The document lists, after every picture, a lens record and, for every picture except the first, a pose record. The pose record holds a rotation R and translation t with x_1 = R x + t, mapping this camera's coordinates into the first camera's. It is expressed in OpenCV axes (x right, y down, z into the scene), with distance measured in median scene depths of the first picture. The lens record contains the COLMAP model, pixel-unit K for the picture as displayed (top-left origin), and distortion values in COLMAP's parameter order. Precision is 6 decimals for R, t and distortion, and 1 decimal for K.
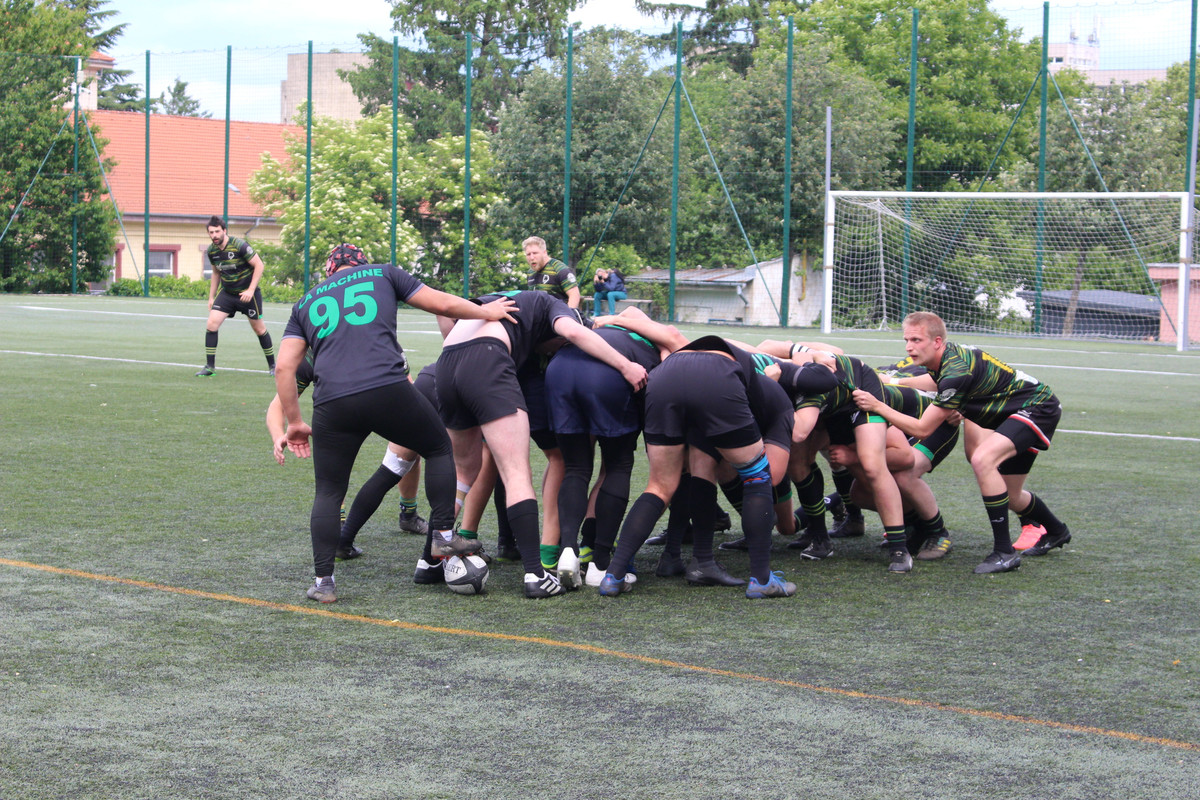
lens RADIAL K [[2935.0, 0, 600.0], [0, 2935.0, 400.0], [0, 0, 1]] dist [0.084408, -0.244590]
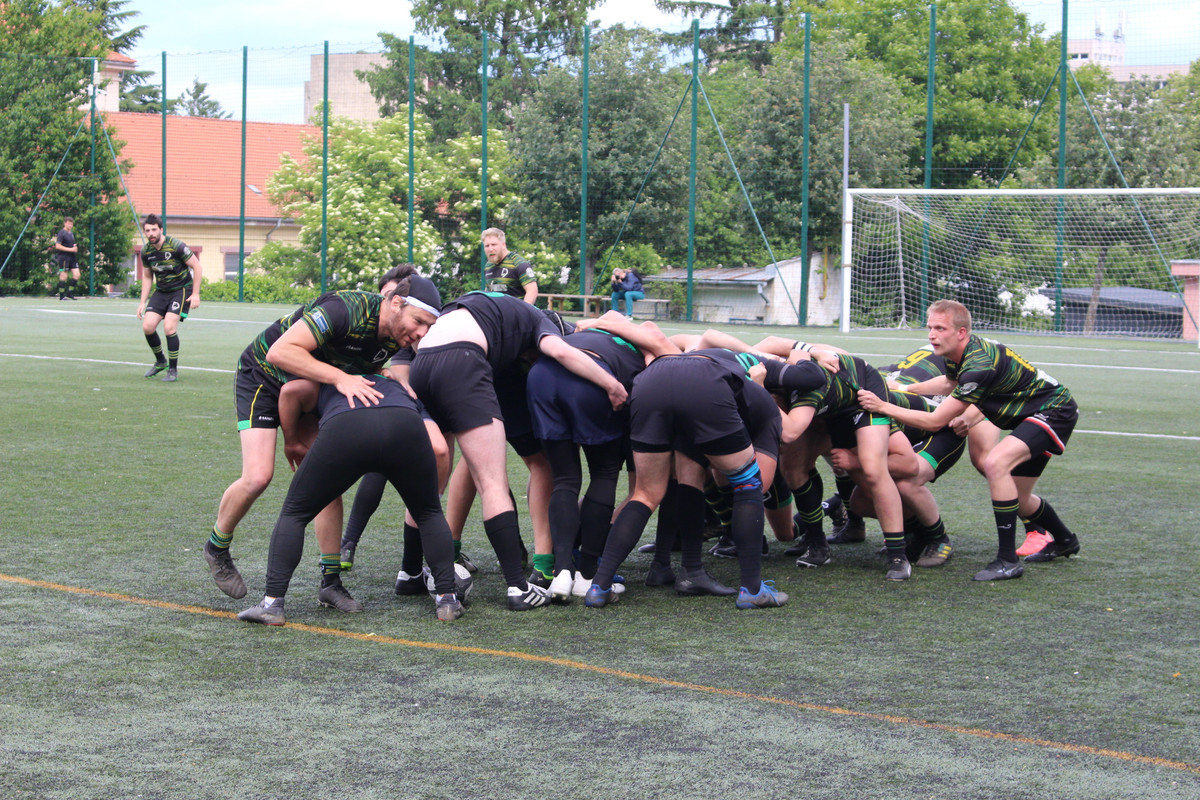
lens RADIAL K [[2935.0, 0, 600.0], [0, 2935.0, 400.0], [0, 0, 1]] dist [0.084408, -0.244590]
pose [[0.999941, -0.005095, -0.009588, 0.003692], [0.005098, 0.999987, 0.000239, -0.000479], [0.009587, -0.000288, 0.999954, 0.007580]]
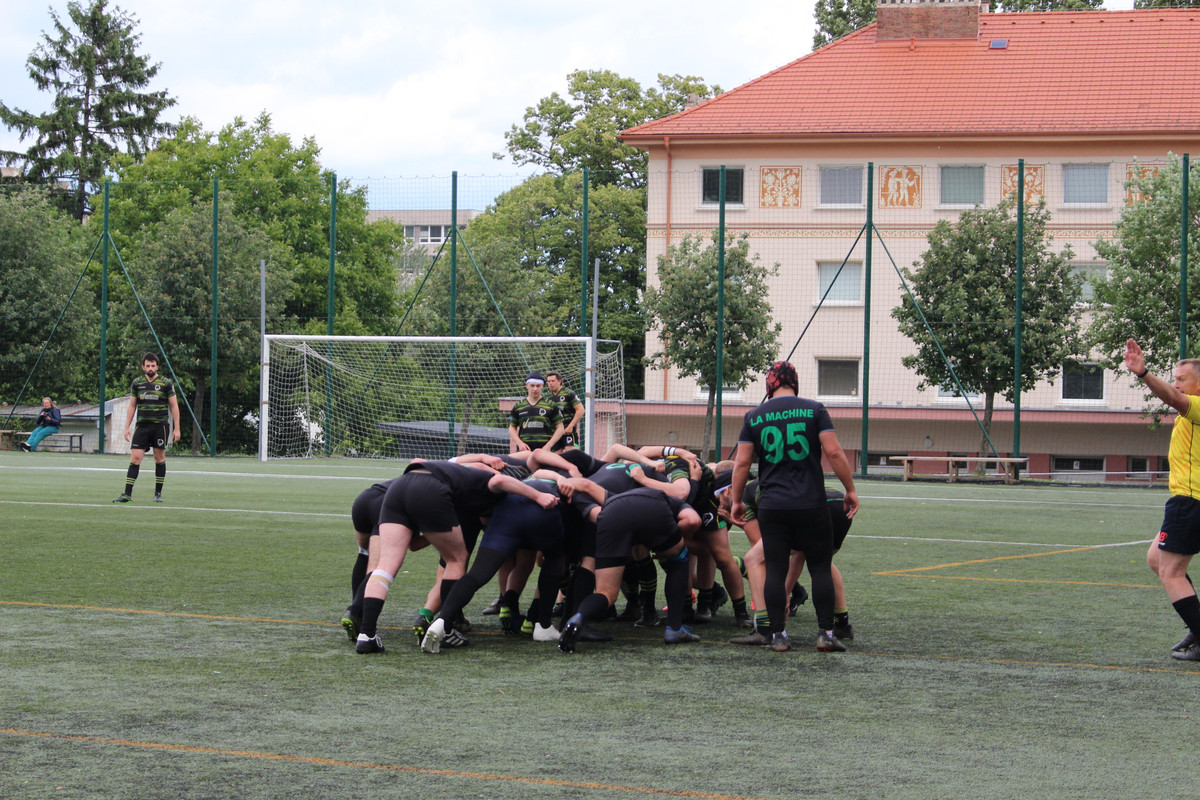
lens RADIAL K [[2935.0, 0, 600.0], [0, 2935.0, 400.0], [0, 0, 1]] dist [0.084408, -0.244590]
pose [[0.959106, -0.007404, 0.282949, -0.111585], [0.019963, 0.998938, -0.041529, 0.002405], [-0.282341, 0.045480, 0.958235, -0.100411]]
